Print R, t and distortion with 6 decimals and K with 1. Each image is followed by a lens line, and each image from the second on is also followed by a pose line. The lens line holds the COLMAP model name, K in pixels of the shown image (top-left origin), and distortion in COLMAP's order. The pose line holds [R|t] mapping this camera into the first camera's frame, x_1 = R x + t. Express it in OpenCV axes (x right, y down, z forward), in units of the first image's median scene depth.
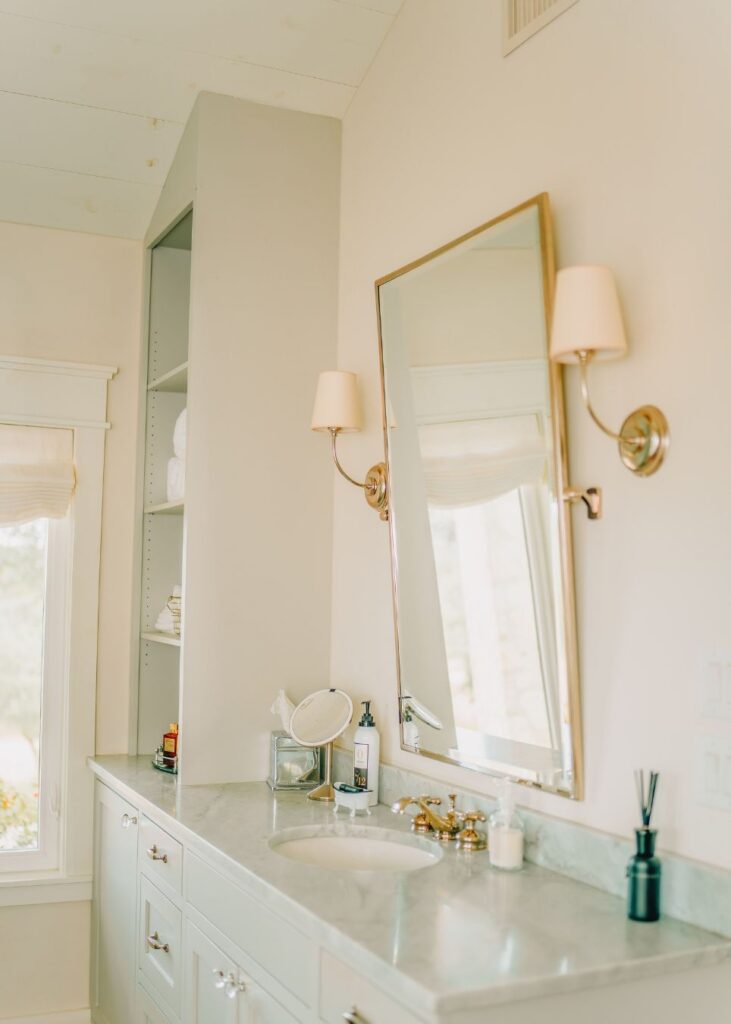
lens RADIAL K [[1202.5, 0, 365.5], [0, 1202.5, 512.0], [0, 0, 1]] dist [-0.133563, -0.020819]
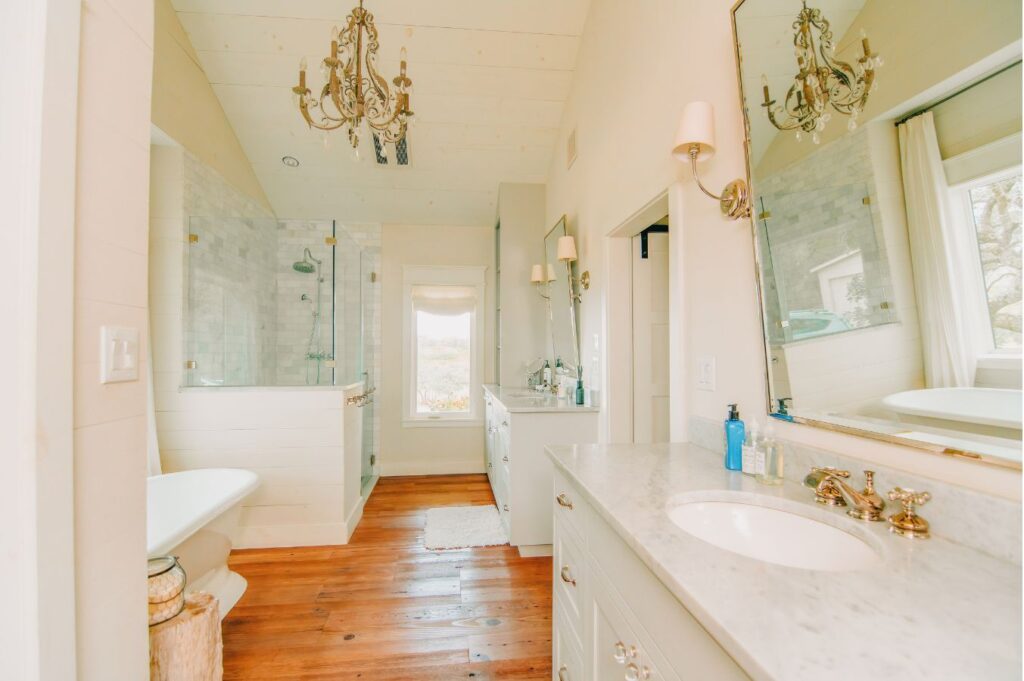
lens RADIAL K [[484.4, 0, 512.0], [0, 484.4, 340.5], [0, 0, 1]] dist [-0.000385, -0.000049]
pose [[0.959317, -0.025722, -0.281157, 0.272145], [0.039390, 0.998295, 0.043069, 0.033839], [0.279570, -0.052392, 0.958695, -0.333431]]
